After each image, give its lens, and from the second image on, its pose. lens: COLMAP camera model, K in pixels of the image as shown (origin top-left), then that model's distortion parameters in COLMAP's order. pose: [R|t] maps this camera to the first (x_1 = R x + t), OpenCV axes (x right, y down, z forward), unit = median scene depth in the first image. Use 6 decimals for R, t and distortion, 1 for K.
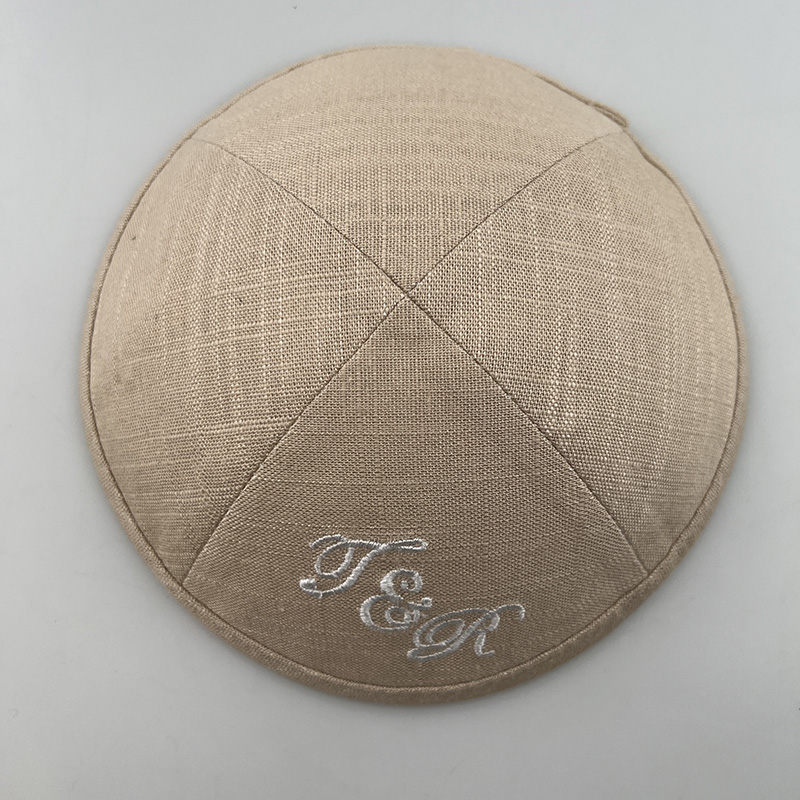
lens RADIAL K [[847.4, 0, 404.0], [0, 847.4, 388.8], [0, 0, 1]] dist [0.153565, -0.208004]
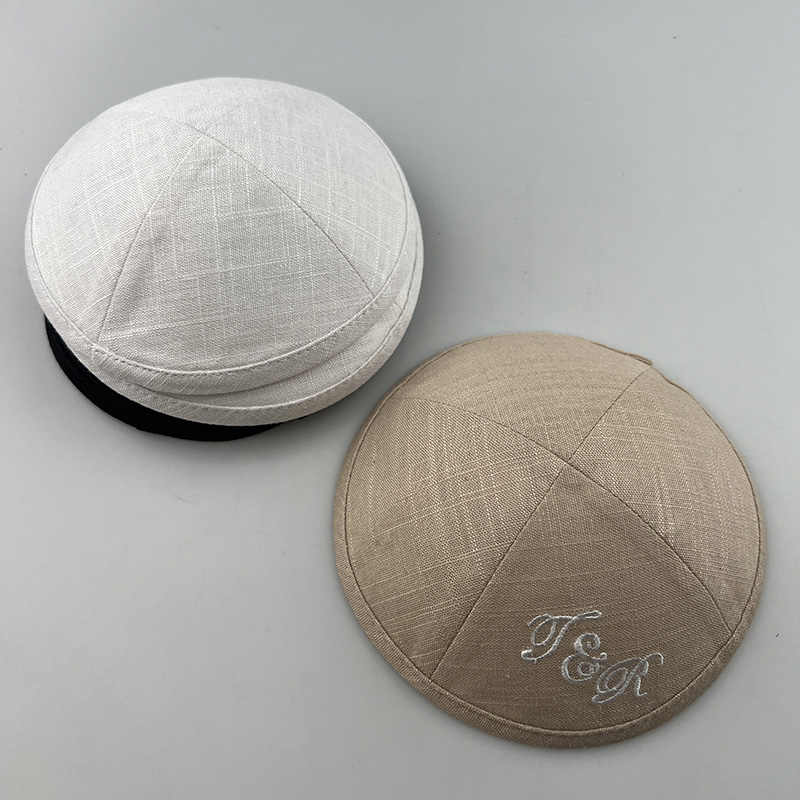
lens RADIAL K [[847.4, 0, 404.0], [0, 847.4, 388.8], [0, 0, 1]] dist [0.153565, -0.208004]
pose [[0.992819, -0.096350, 0.070897, -0.411086], [0.113104, 0.949063, -0.294087, 0.209173], [-0.038950, 0.299994, 0.953145, -0.669952]]
